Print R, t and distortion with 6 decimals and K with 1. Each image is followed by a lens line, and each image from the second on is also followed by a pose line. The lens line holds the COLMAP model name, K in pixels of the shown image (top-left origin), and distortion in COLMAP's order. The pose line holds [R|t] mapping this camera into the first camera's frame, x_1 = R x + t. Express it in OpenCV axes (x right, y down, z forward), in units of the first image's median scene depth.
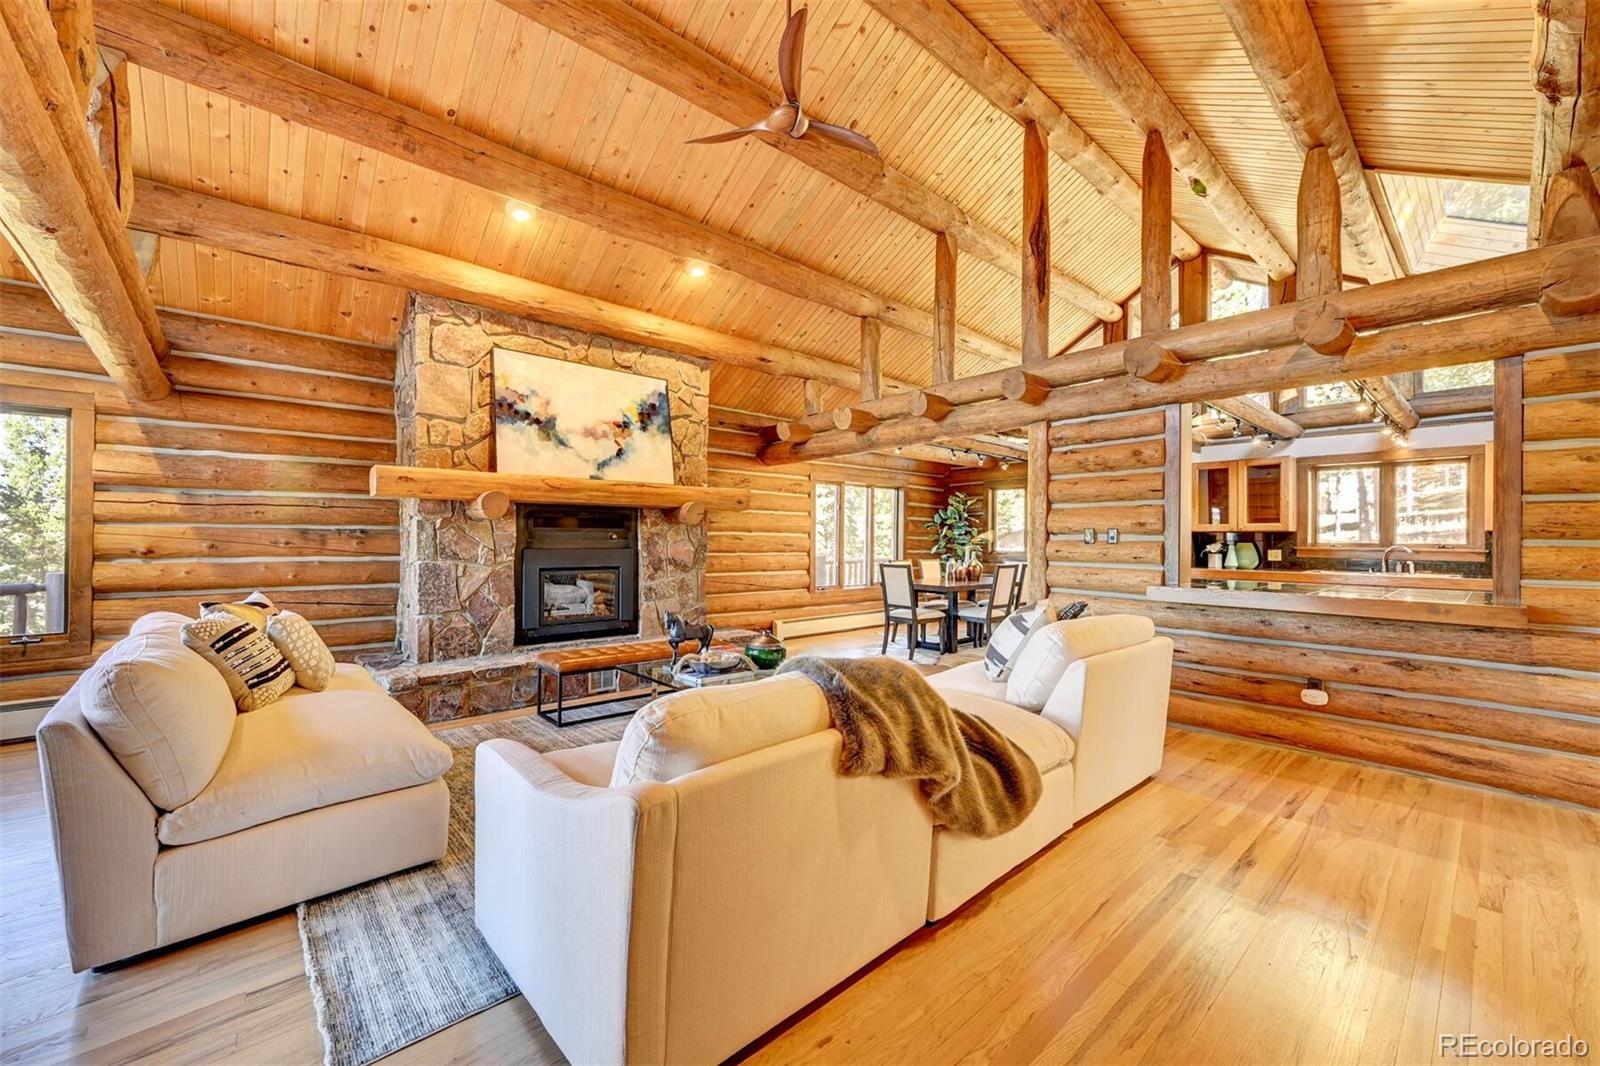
lens RADIAL K [[631.8, 0, 806.4], [0, 631.8, 536.1], [0, 0, 1]] dist [-0.000231, -0.000167]
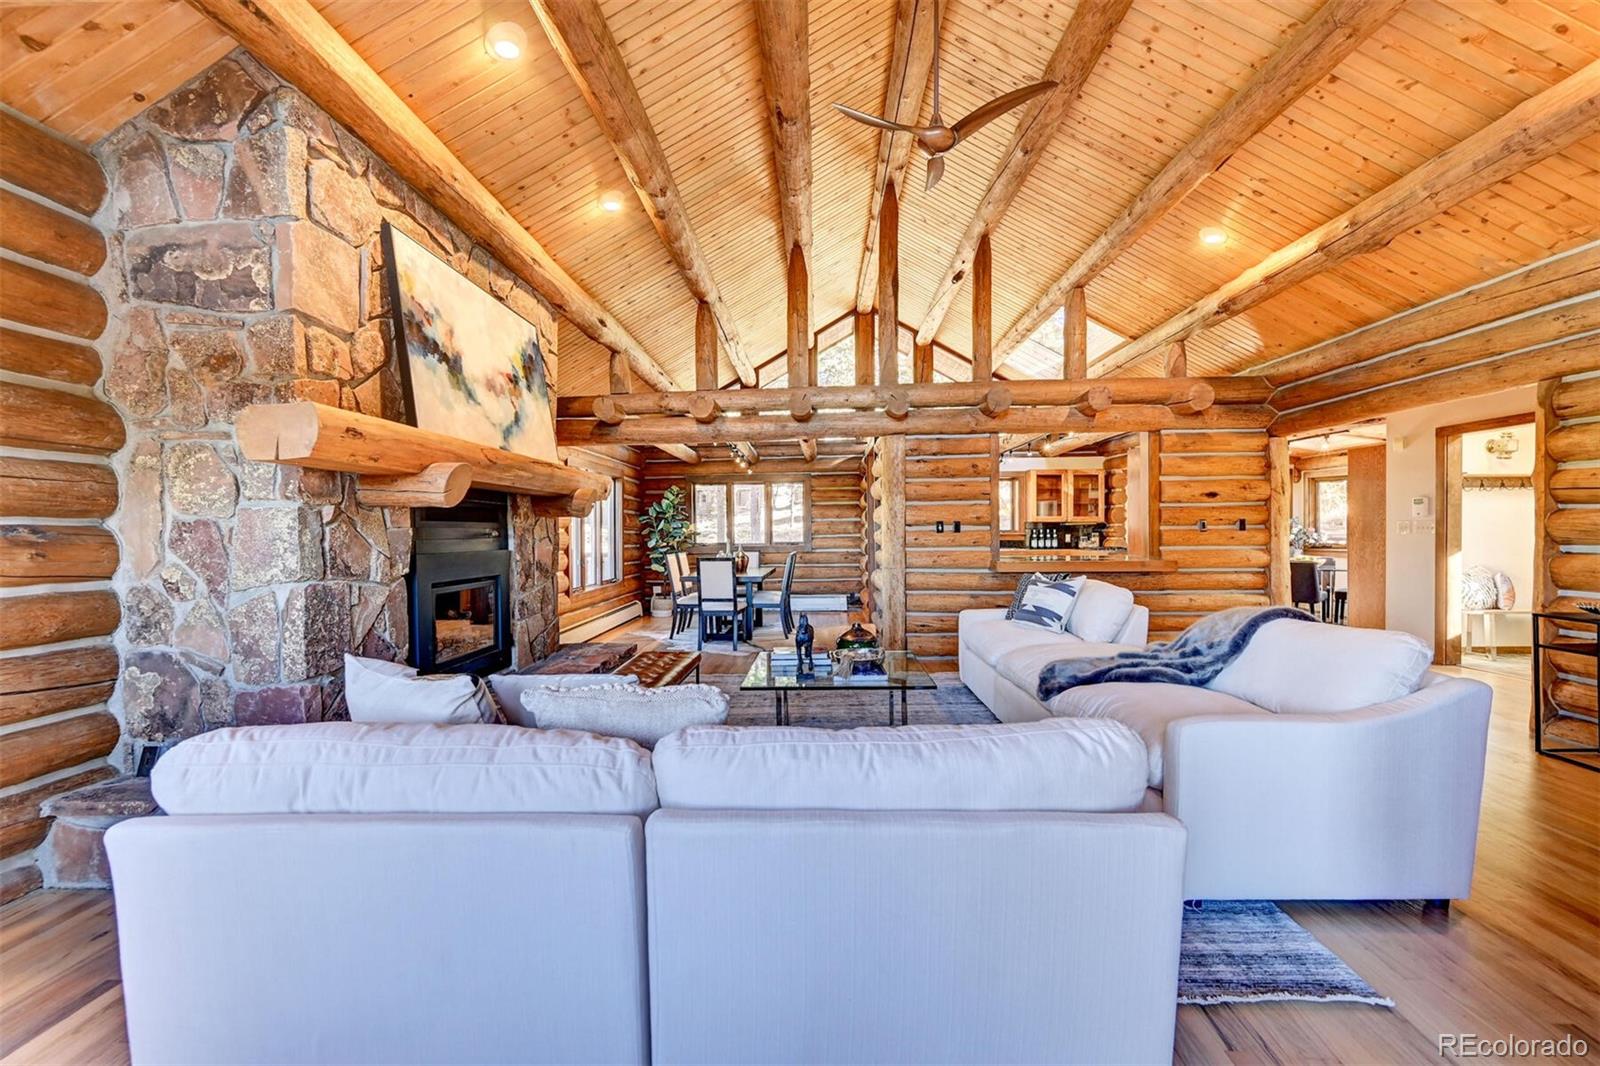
lens RADIAL K [[631.8, 0, 799.6], [0, 631.8, 534.9], [0, 0, 1]] dist [-0.000231, -0.000167]
pose [[0.695375, -0.017400, 0.718437, -0.650685], [0.011261, 0.999848, 0.013317, -0.003876], [-0.718559, -0.001170, 0.695465, 0.287552]]
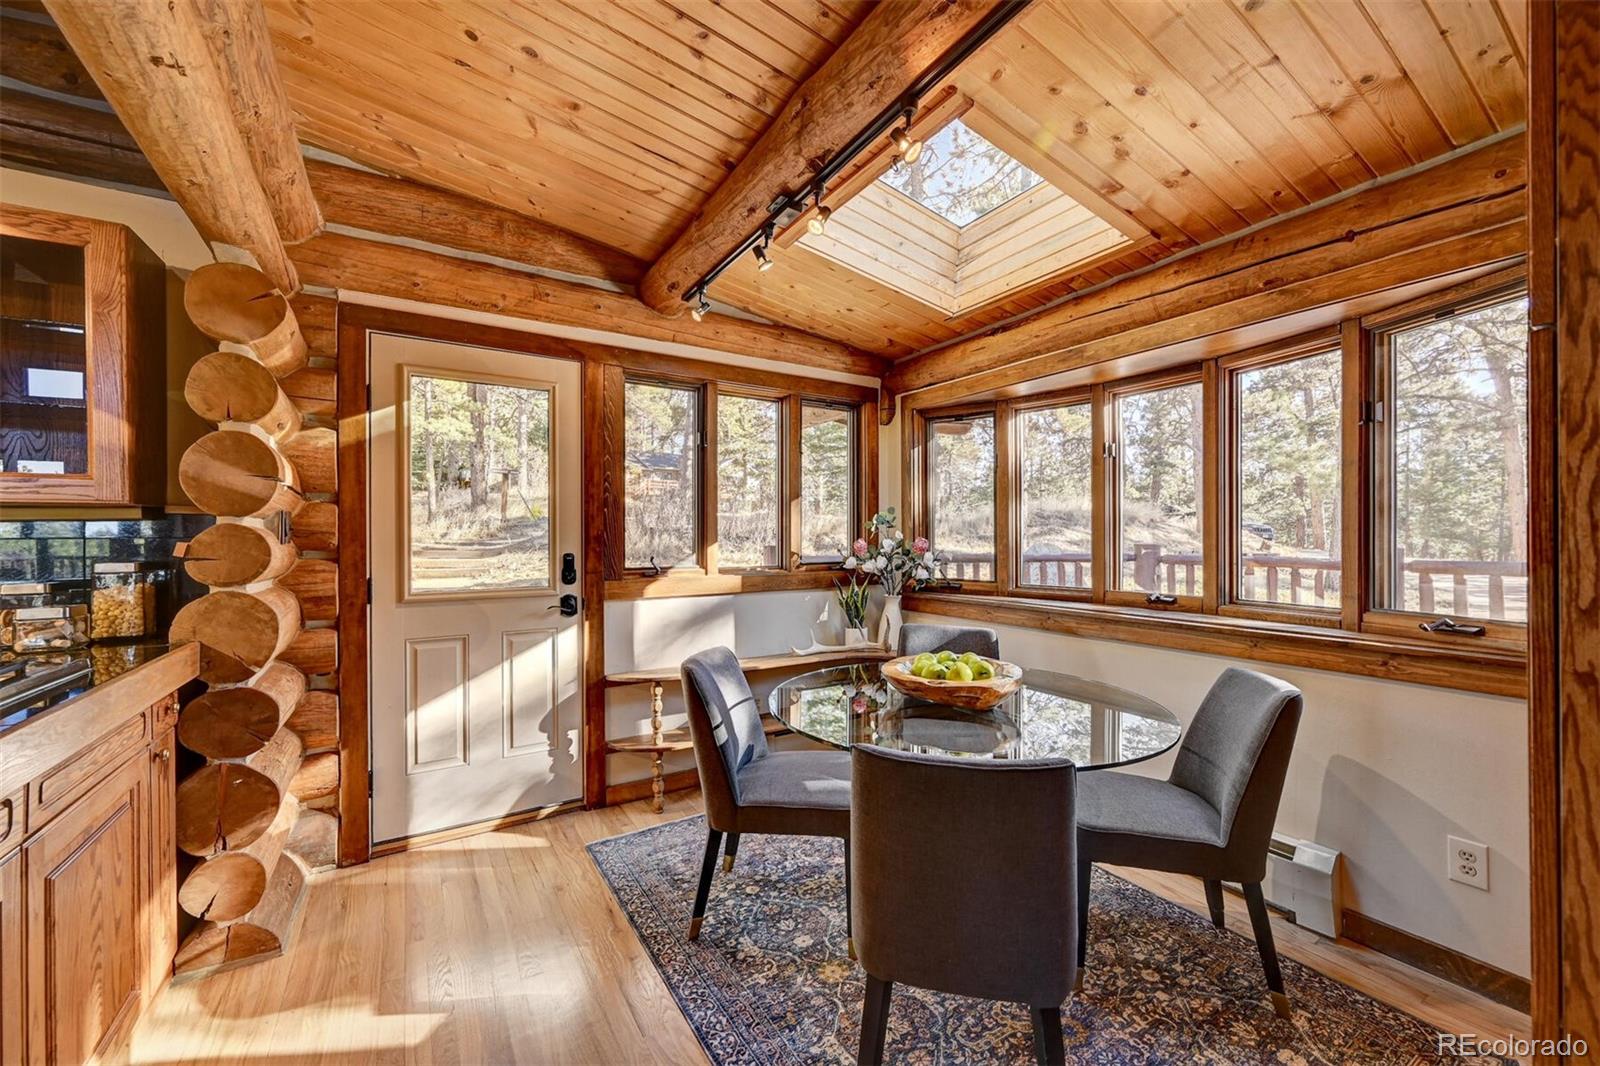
lens RADIAL K [[631.8, 0, 810.0], [0, 631.8, 533.4], [0, 0, 1]] dist [-0.000231, -0.000167]
pose [[0.168973, -0.008216, 0.985586, 1.069467], [0.000356, 0.999966, 0.008275, 0.005744], [-0.985621, -0.001047, 0.168970, 0.506435]]
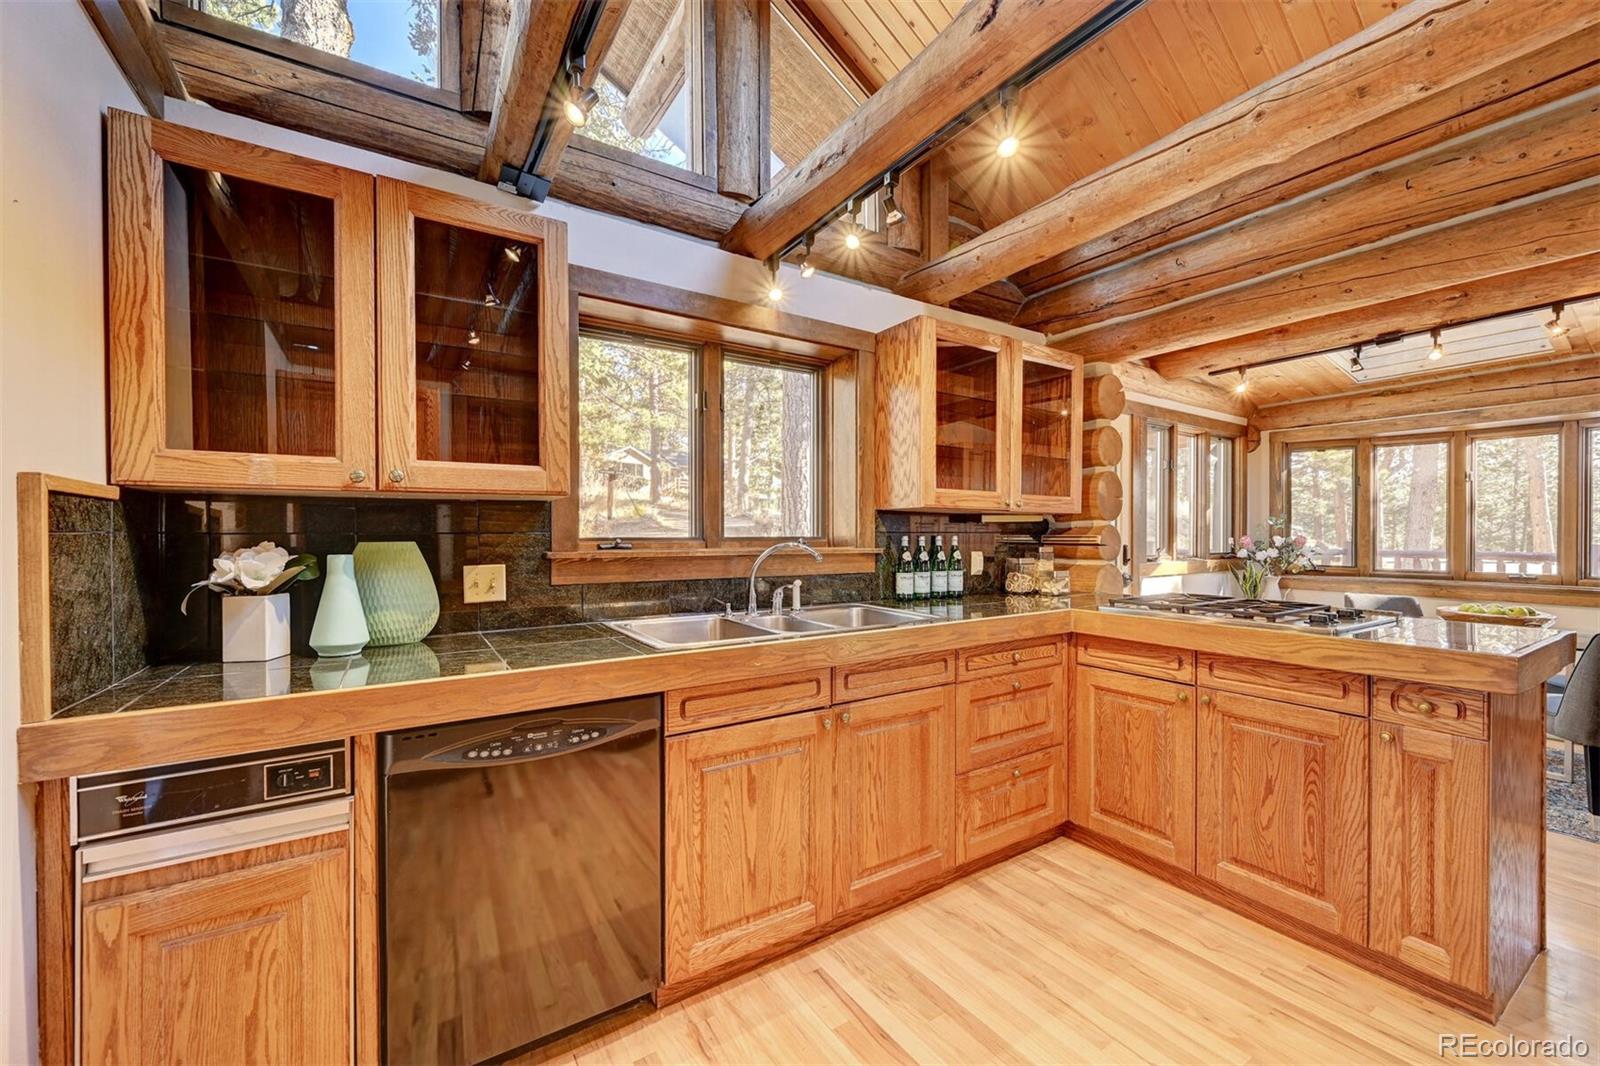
lens RADIAL K [[631.8, 0, 789.6], [0, 631.8, 531.8], [0, 0, 1]] dist [-0.000231, -0.000167]
pose [[0.166392, -0.008575, 0.986022, 0.672995], [-0.005003, 0.999942, 0.009541, 0.004884], [-0.986047, -0.006521, 0.166339, 1.139259]]
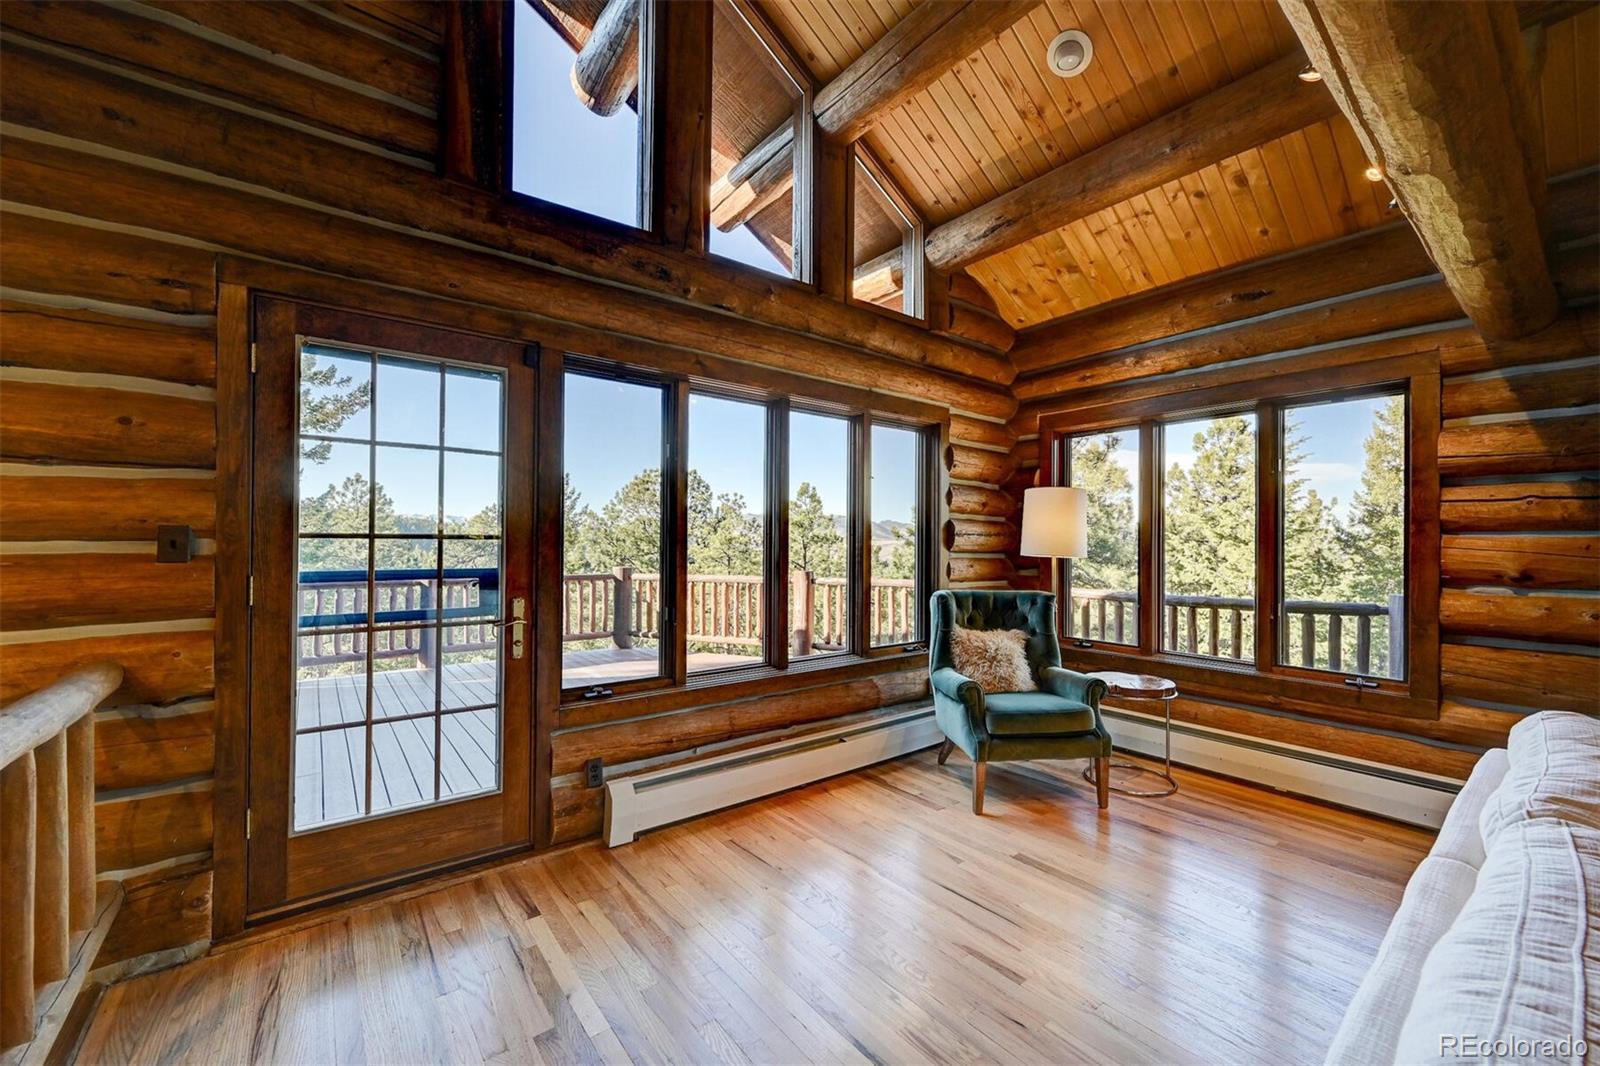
lens RADIAL K [[631.8, 0, 805.6], [0, 631.8, 536.5], [0, 0, 1]] dist [-0.000231, -0.000167]
pose [[-0.066093, -0.013456, -0.997723, -0.310589], [-0.003873, 0.999905, -0.013228, -0.003965], [0.997806, 0.002990, -0.066139, 0.277956]]
